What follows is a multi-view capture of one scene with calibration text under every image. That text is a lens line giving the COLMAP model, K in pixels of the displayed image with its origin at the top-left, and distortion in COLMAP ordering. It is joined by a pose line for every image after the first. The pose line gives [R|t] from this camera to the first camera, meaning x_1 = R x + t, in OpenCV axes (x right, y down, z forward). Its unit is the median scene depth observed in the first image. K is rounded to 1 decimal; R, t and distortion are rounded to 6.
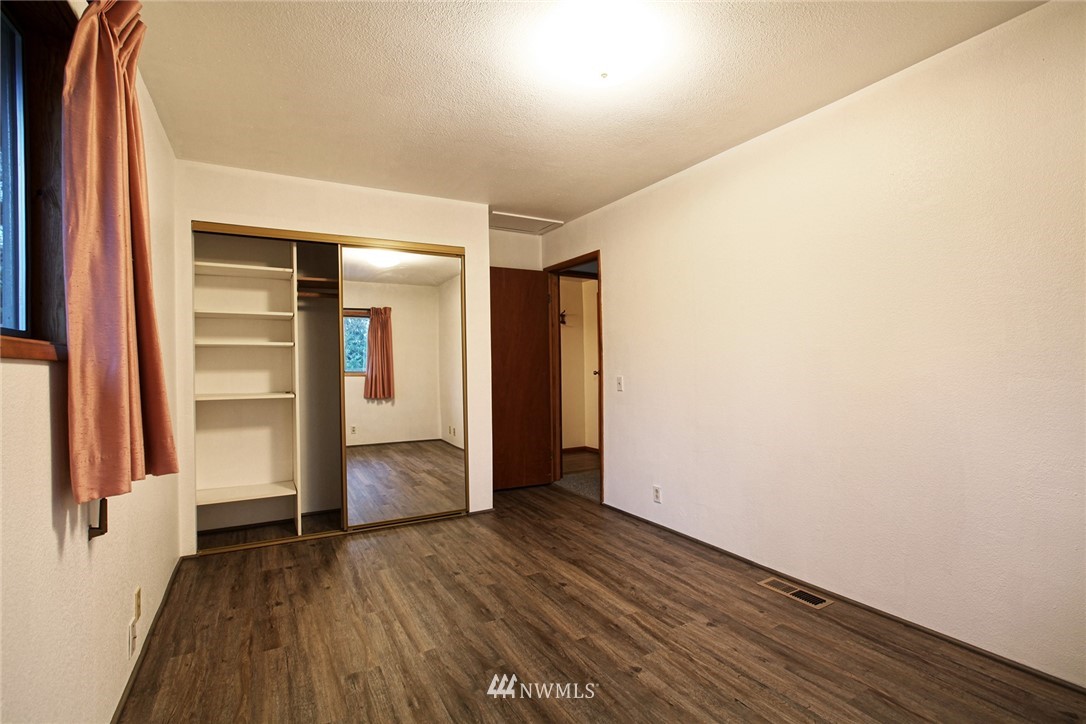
lens RADIAL K [[491.9, 0, 529.8], [0, 491.9, 358.4], [0, 0, 1]] dist [-0.054467, 0.019863]
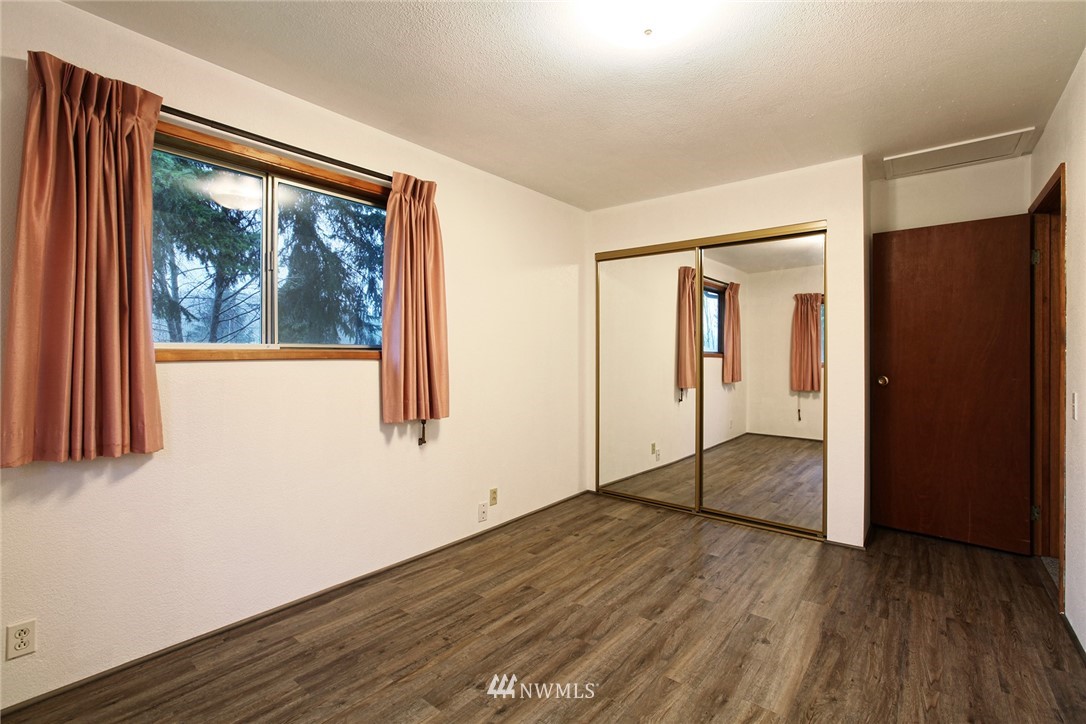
lens RADIAL K [[491.9, 0, 529.8], [0, 491.9, 358.4], [0, 0, 1]] dist [-0.054467, 0.019863]
pose [[0.371768, 0.023970, -0.928016, 0.696753], [-0.003642, 0.999697, 0.024362, -0.008321], [0.928319, -0.005677, 0.371742, 0.400404]]
